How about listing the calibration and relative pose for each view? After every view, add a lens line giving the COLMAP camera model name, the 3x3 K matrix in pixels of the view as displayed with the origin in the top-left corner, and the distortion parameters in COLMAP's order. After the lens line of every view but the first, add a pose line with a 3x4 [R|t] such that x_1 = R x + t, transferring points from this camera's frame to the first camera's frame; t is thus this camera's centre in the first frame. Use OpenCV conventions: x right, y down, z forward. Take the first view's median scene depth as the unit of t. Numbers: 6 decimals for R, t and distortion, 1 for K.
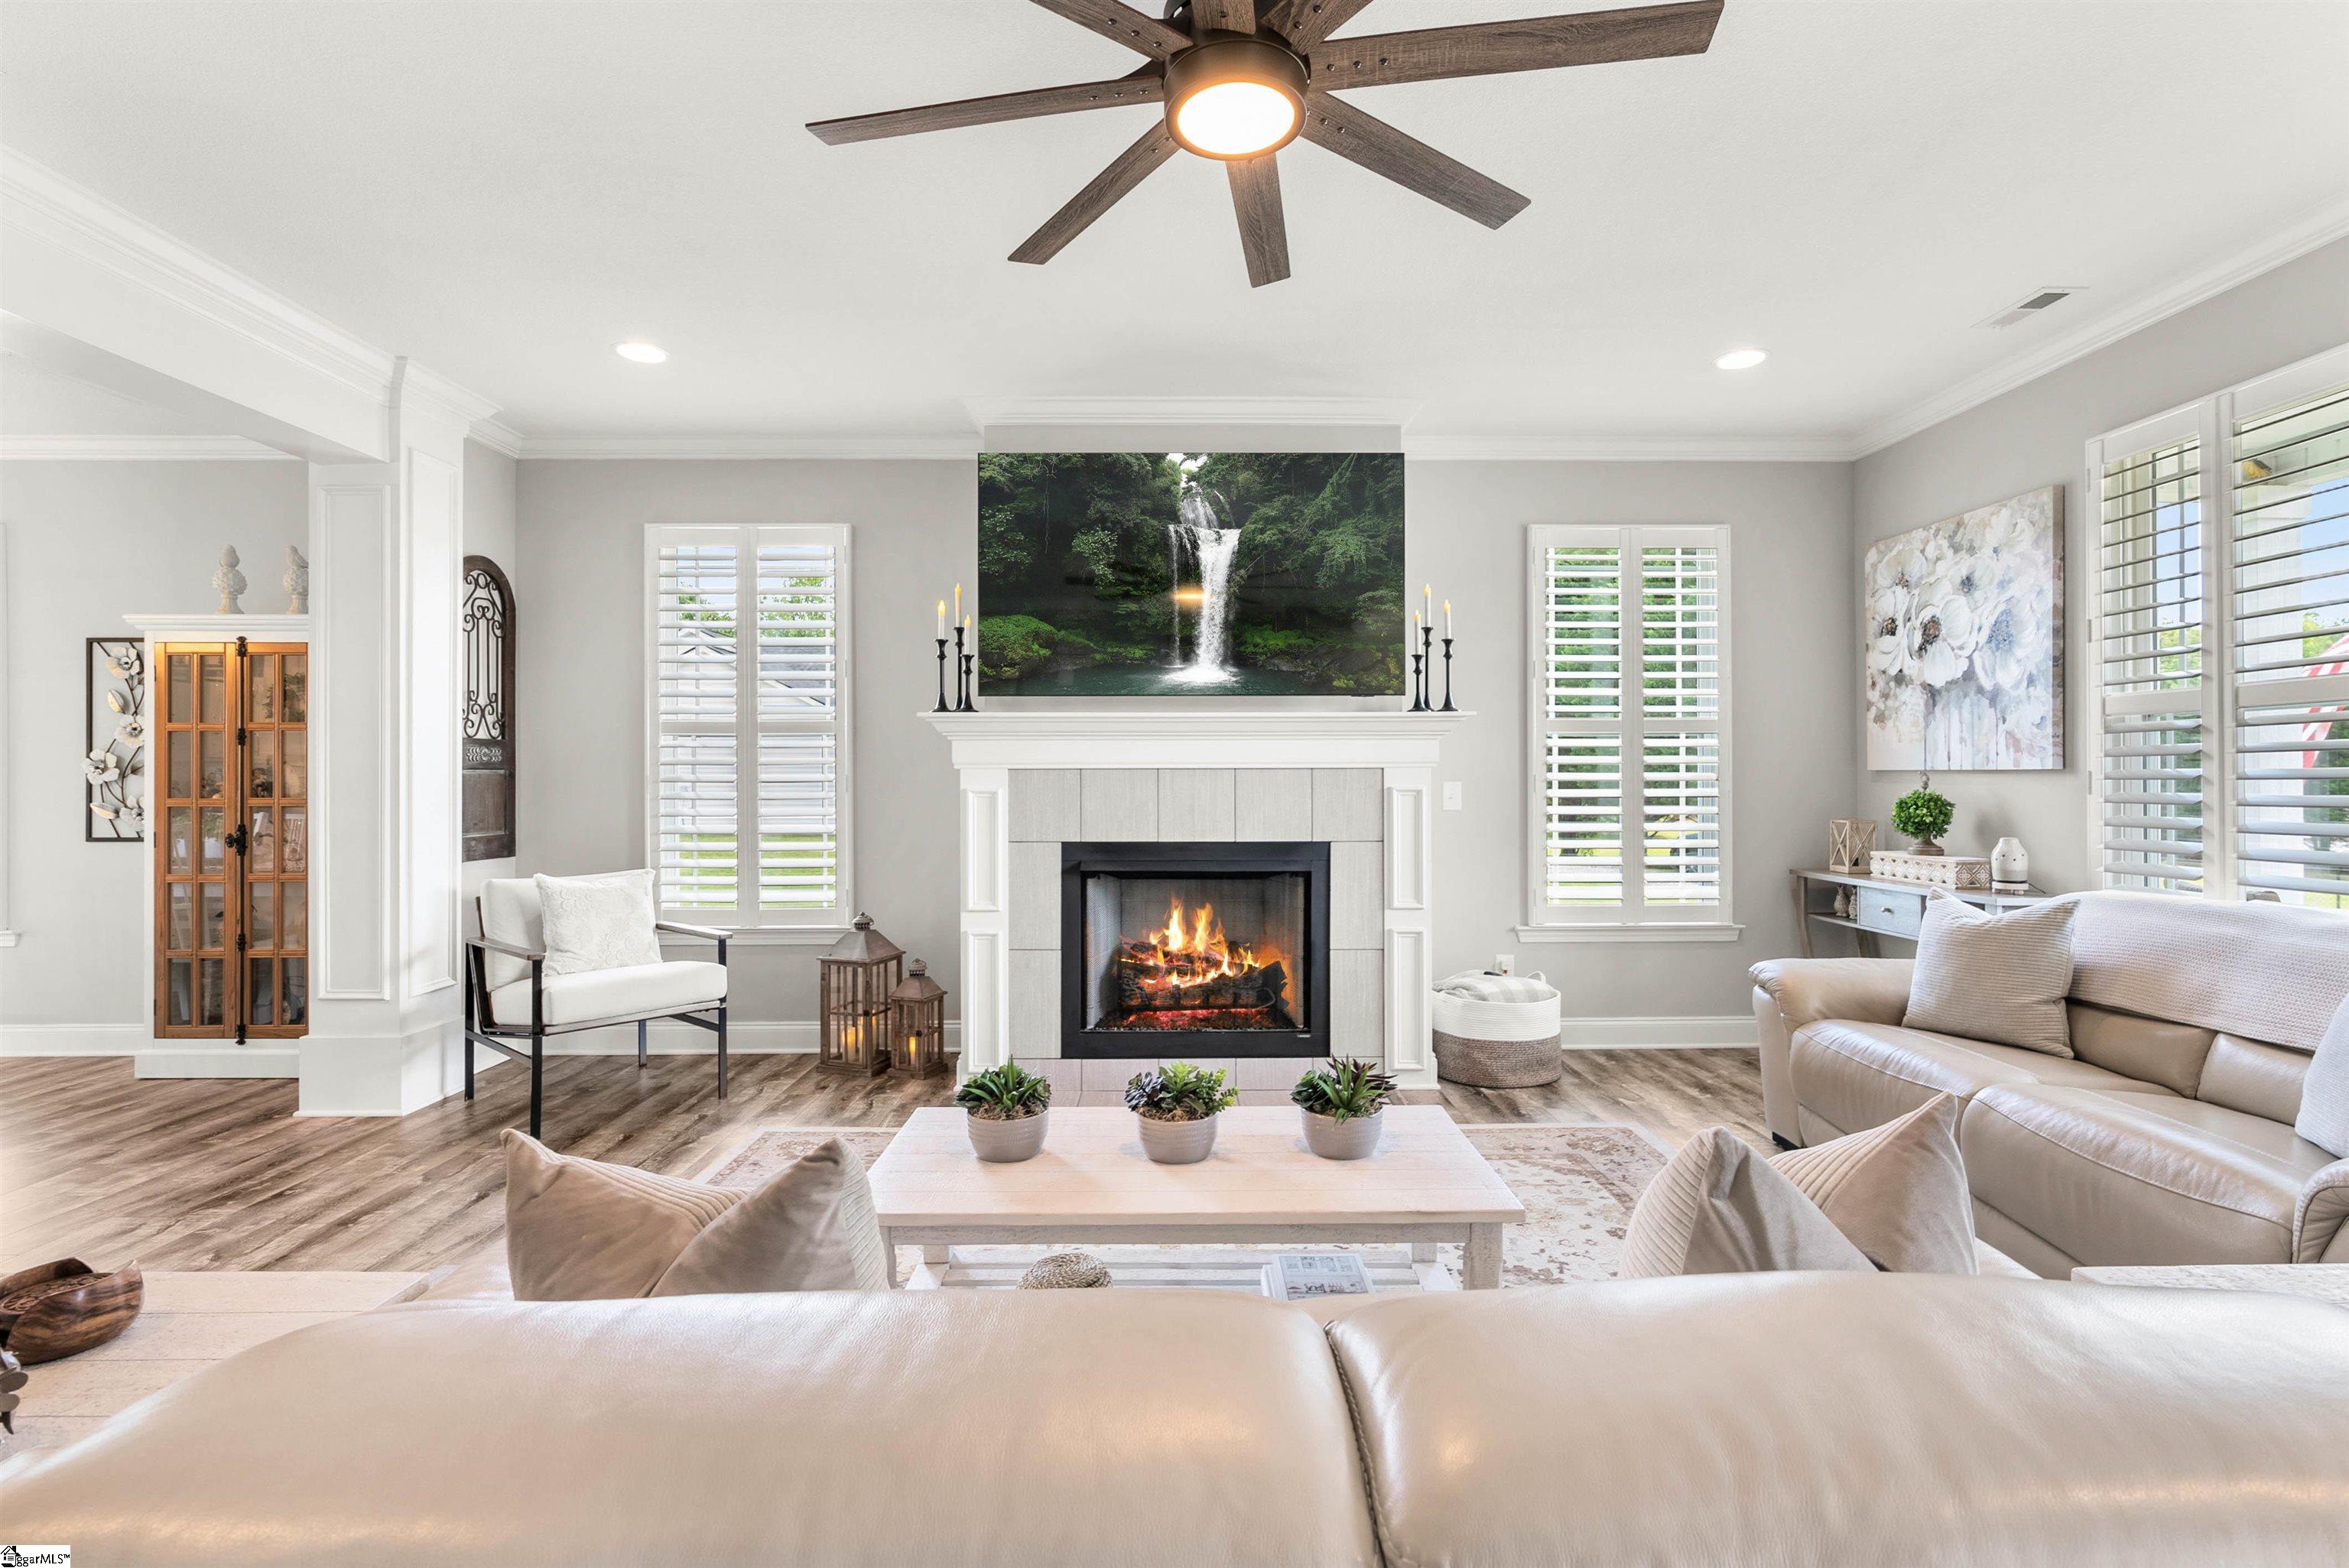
lens RADIAL K [[1066.5, 0, 1180.4], [0, 1066.5, 773.9], [0, 0, 1]] dist [-0.013804, 0.000269]
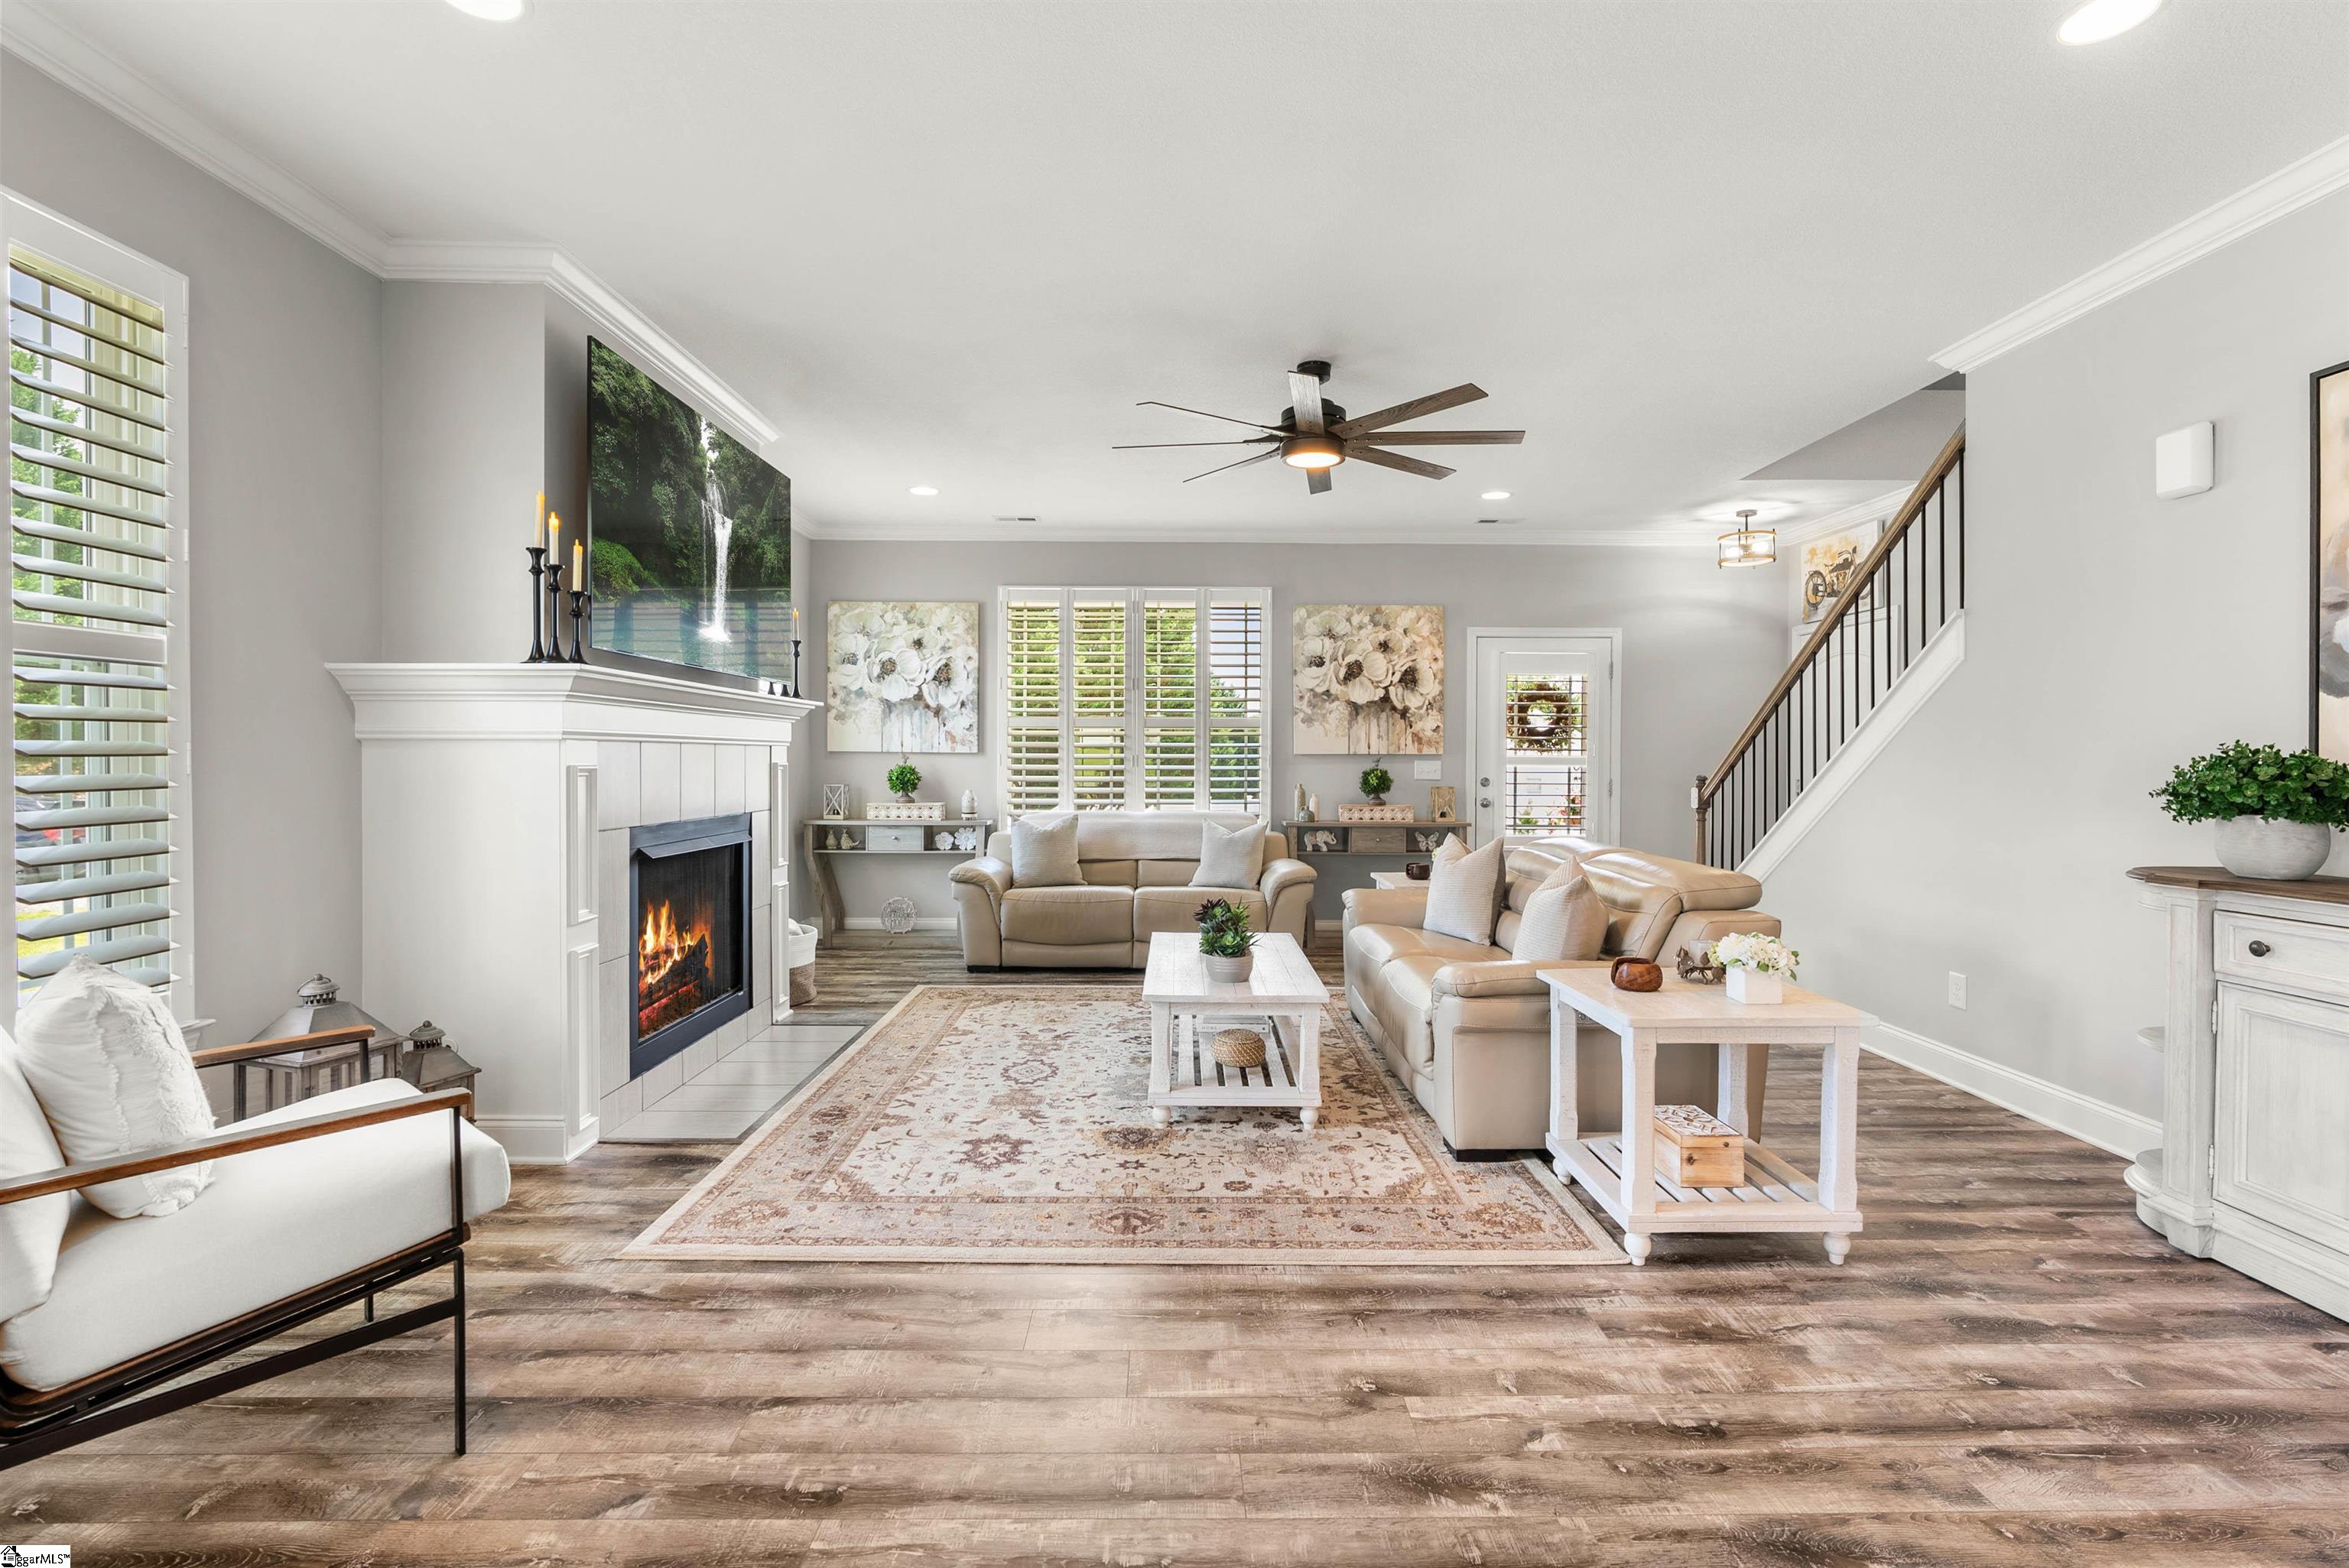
lens RADIAL K [[1066.5, 0, 1180.4], [0, 1066.5, 773.9], [0, 0, 1]] dist [-0.013804, 0.000269]
pose [[0.004465, -0.014355, 0.999887, -0.970782], [-0.010010, 0.999846, 0.014400, 0.001940], [-0.999940, -0.010073, 0.004321, 0.561599]]
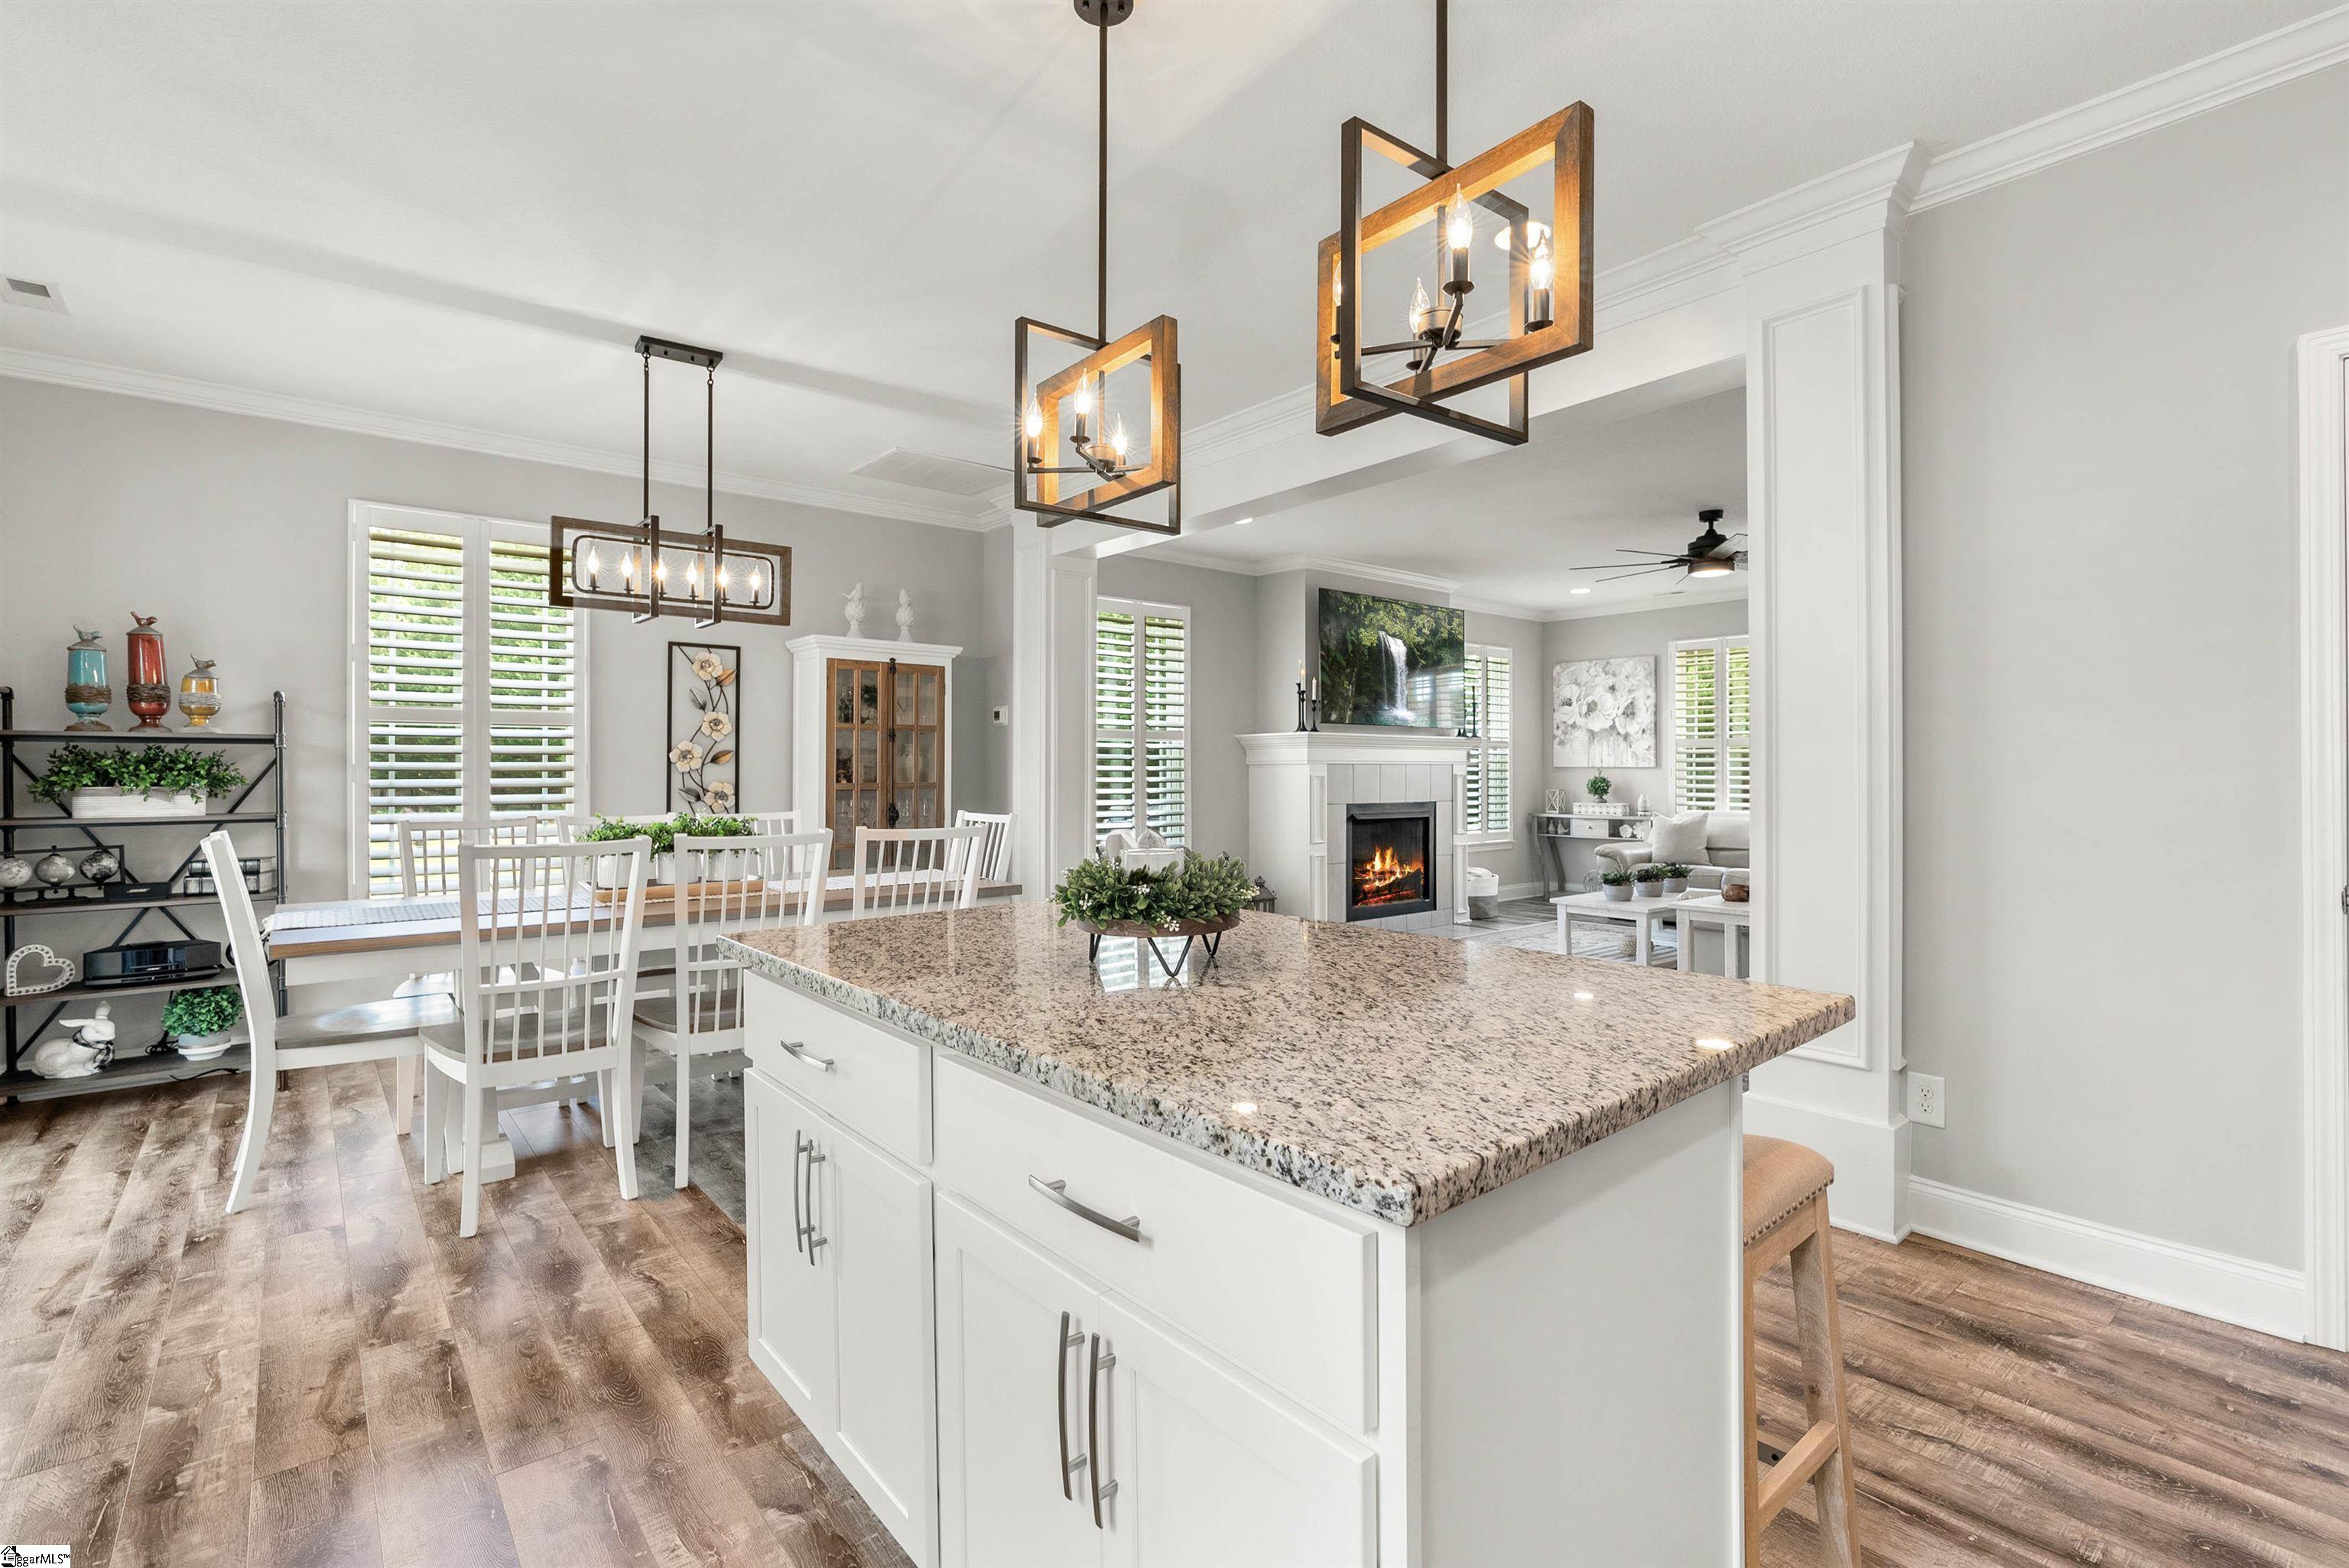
lens RADIAL K [[1066.5, 0, 1180.4], [0, 1066.5, 773.9], [0, 0, 1]] dist [-0.013804, 0.000269]
pose [[0.778296, -0.002716, 0.627892, -1.502746], [-0.001837, 0.999977, 0.006603, -0.001987], [-0.627895, -0.006293, 0.778272, -0.252159]]
